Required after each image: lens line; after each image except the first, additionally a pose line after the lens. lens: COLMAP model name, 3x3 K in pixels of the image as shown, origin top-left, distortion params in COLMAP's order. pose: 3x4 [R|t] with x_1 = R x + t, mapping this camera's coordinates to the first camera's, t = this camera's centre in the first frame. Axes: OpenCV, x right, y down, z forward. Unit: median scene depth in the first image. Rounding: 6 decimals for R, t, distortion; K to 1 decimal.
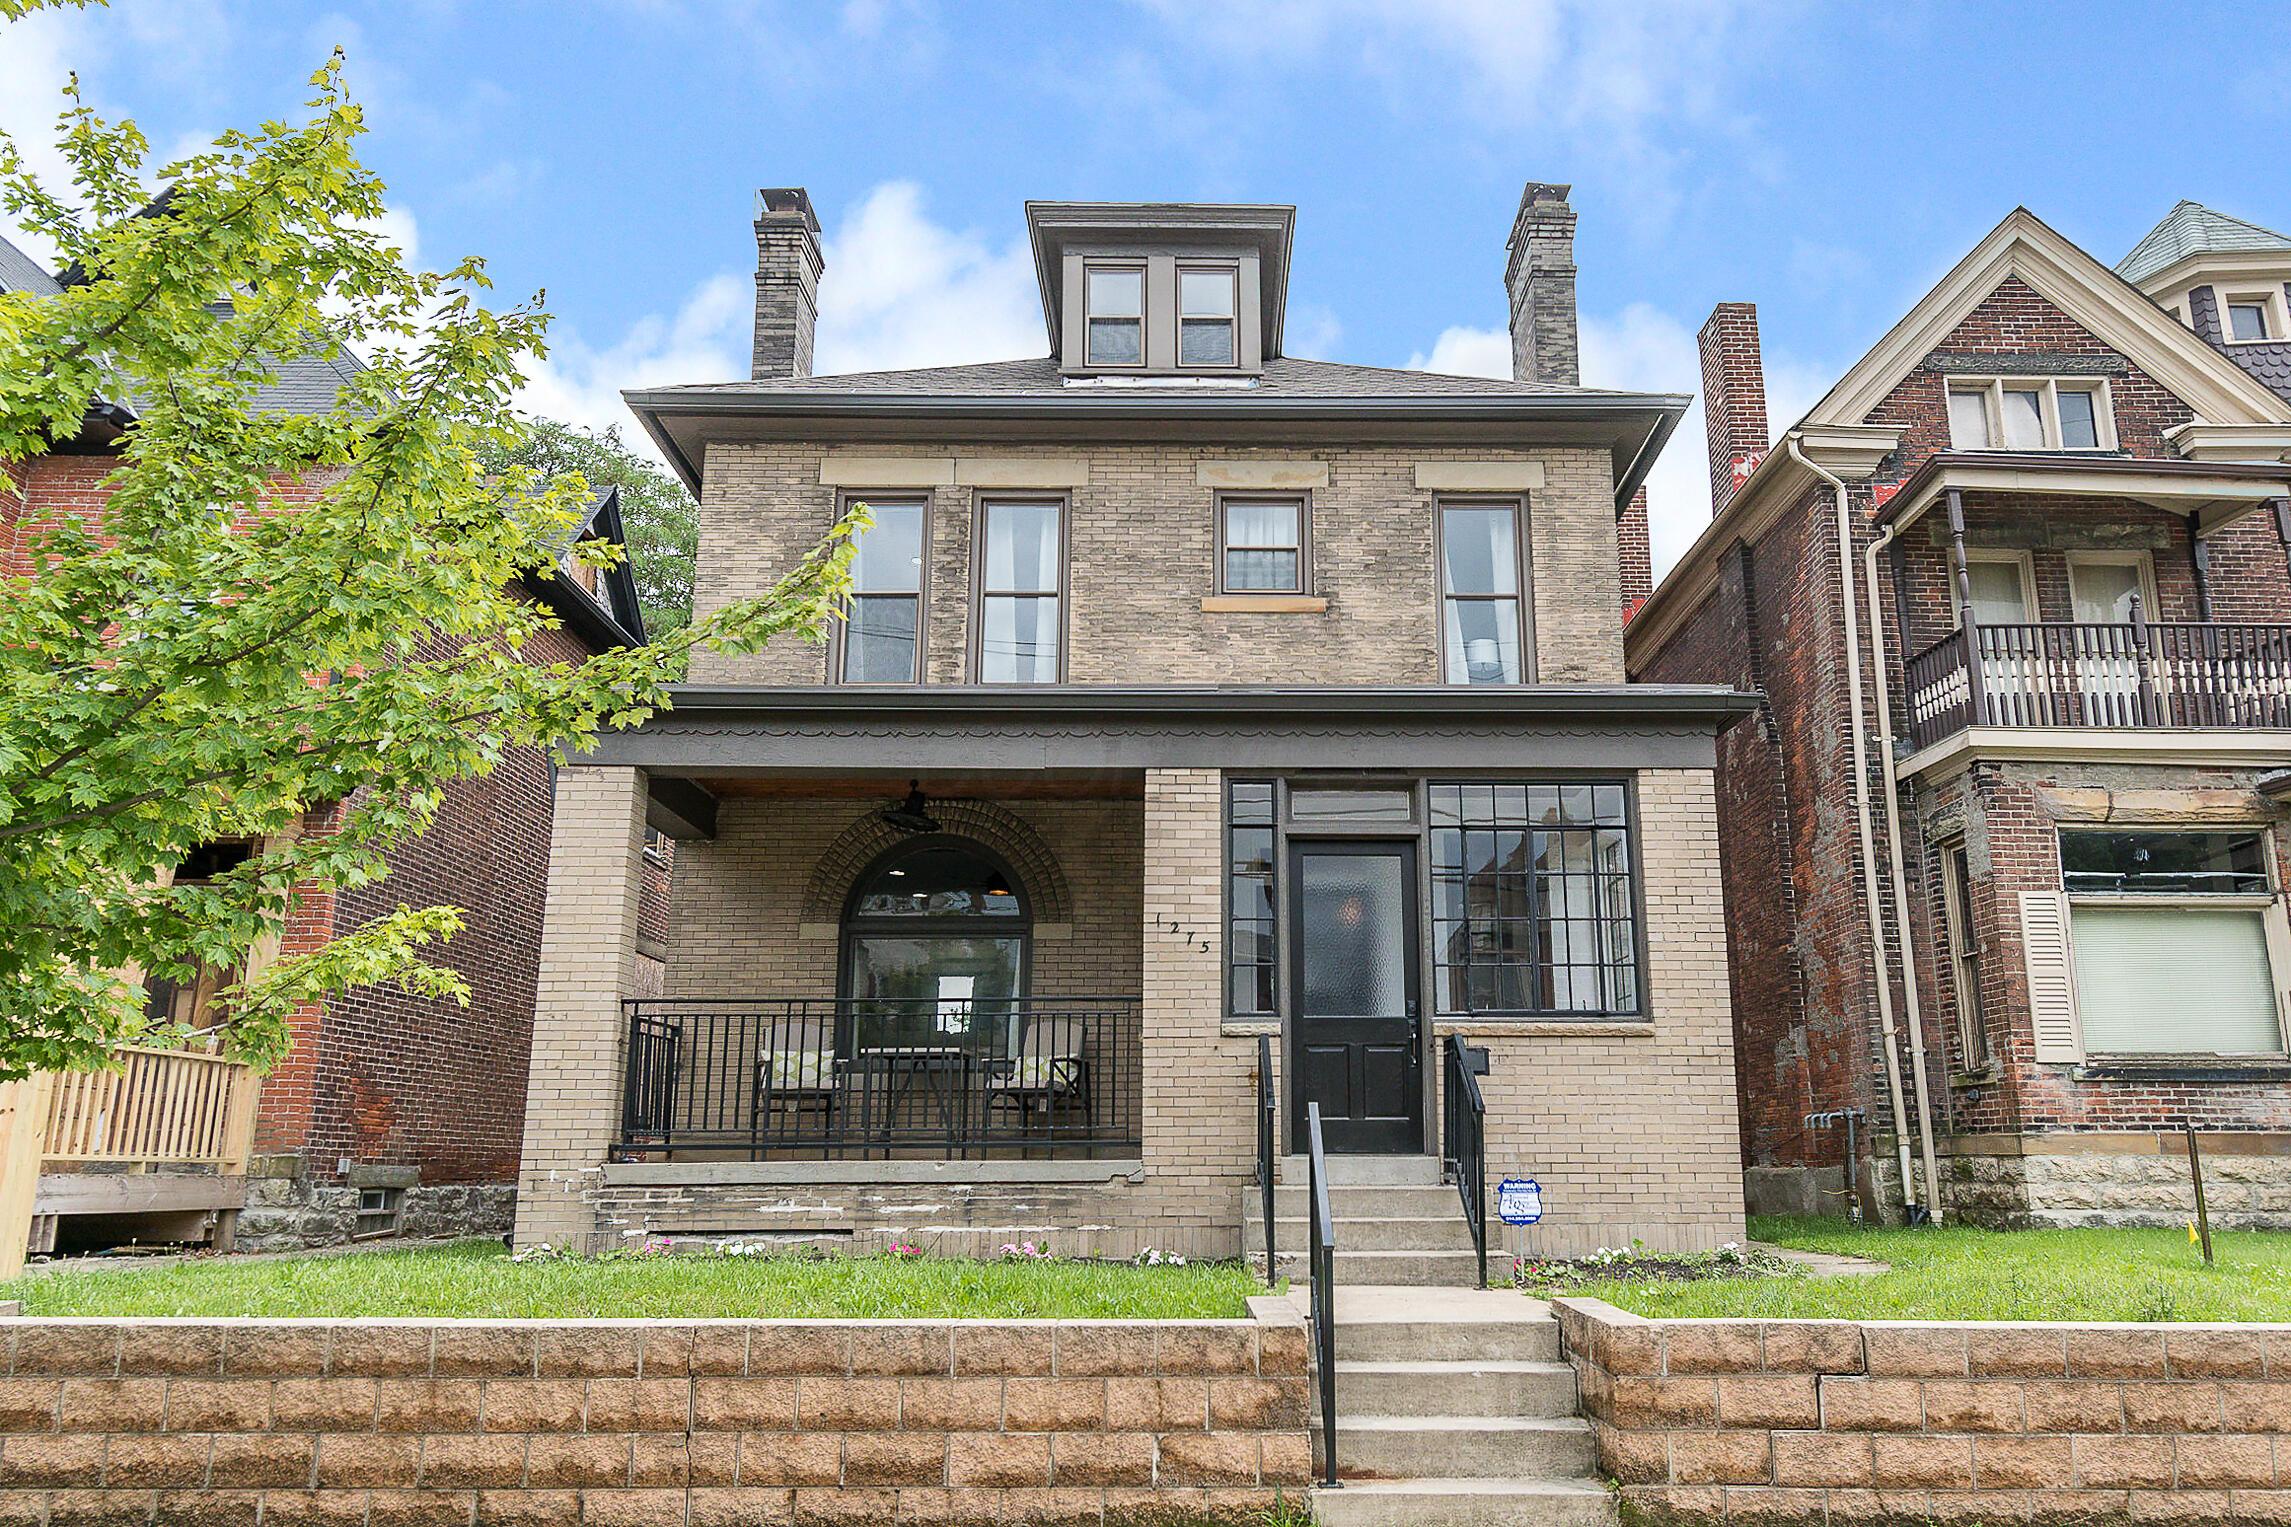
lens RADIAL K [[1519.7, 0, 1220.2], [0, 1519.7, 811.3], [0, 0, 1]] dist [-0.004404, 0.000711]
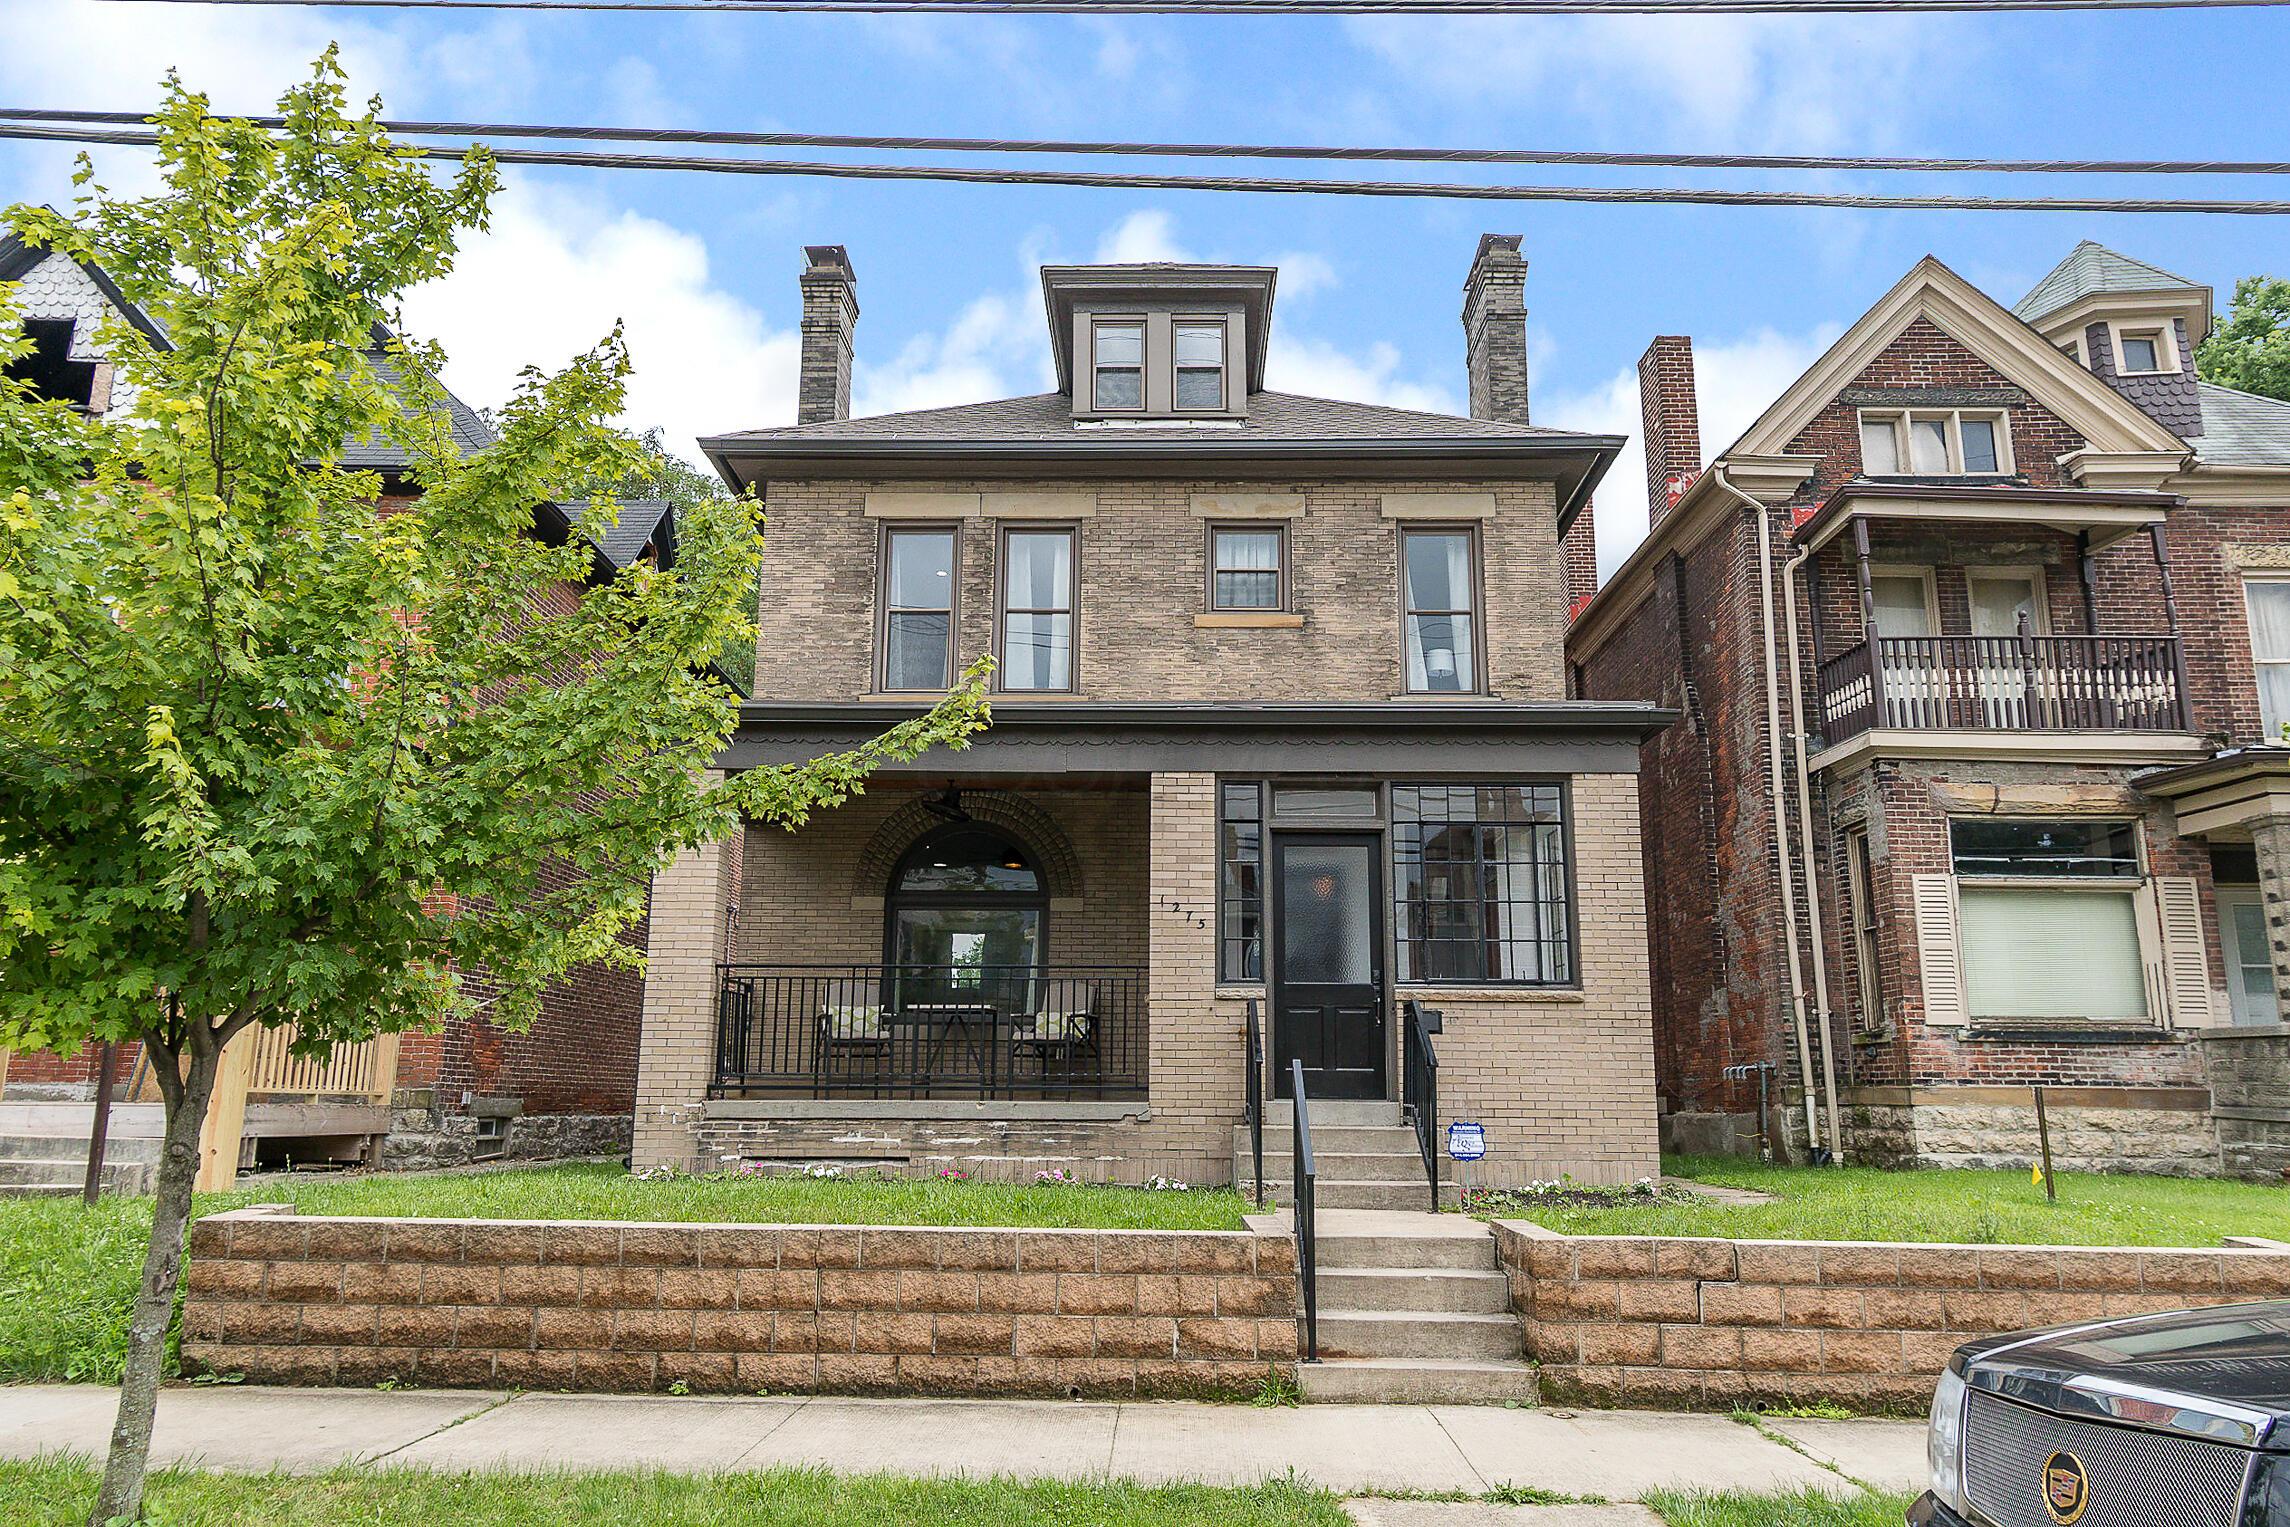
lens RADIAL K [[1519.1, 0, 1126.9], [0, 1519.1, 766.0], [0, 0, 1]] dist [-0.004404, 0.000711]
pose [[0.999344, 0.003313, -0.036068, -0.023121], [-0.002833, 0.999907, 0.013371, -0.044183], [0.036109, -0.013260, 0.999260, -0.165390]]
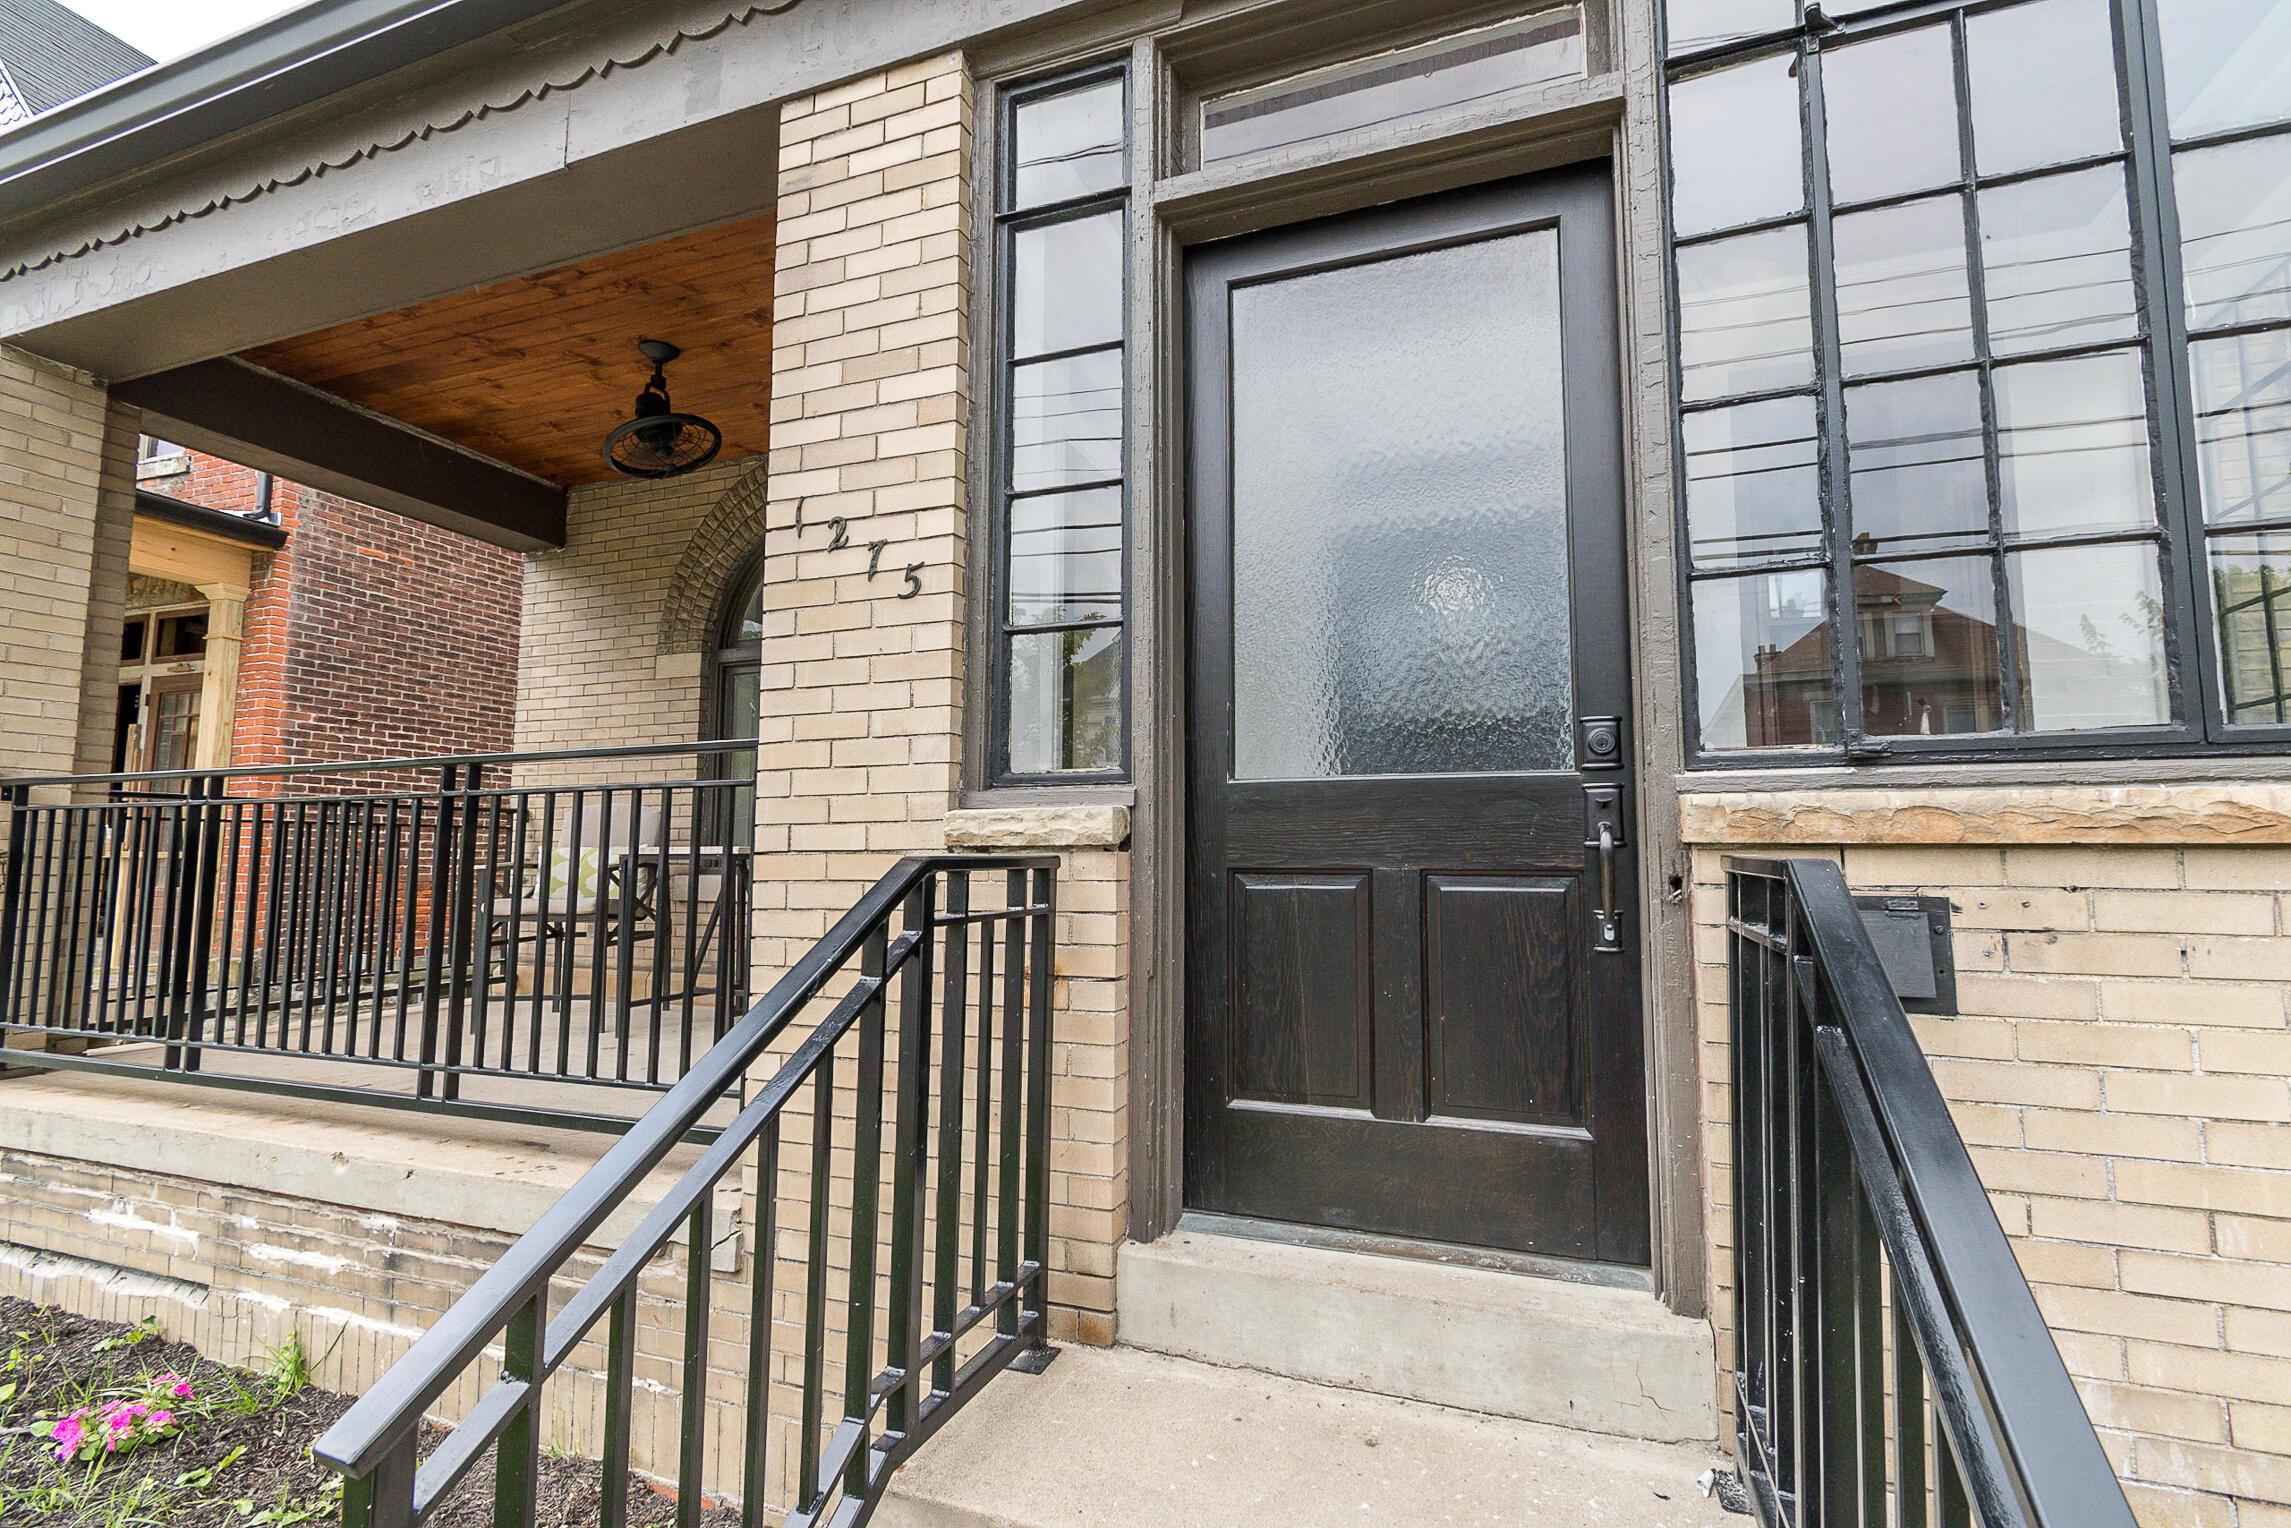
lens RADIAL K [[1017.3, 0, 1156.2], [0, 1017.3, 771.0], [0, 0, 1]] dist [0.001543, -0.005483]
pose [[0.935747, -0.028068, -0.351553, 0.104660], [0.076146, 0.989395, 0.123688, 0.095648], [0.344354, -0.142510, 0.927961, 0.720907]]
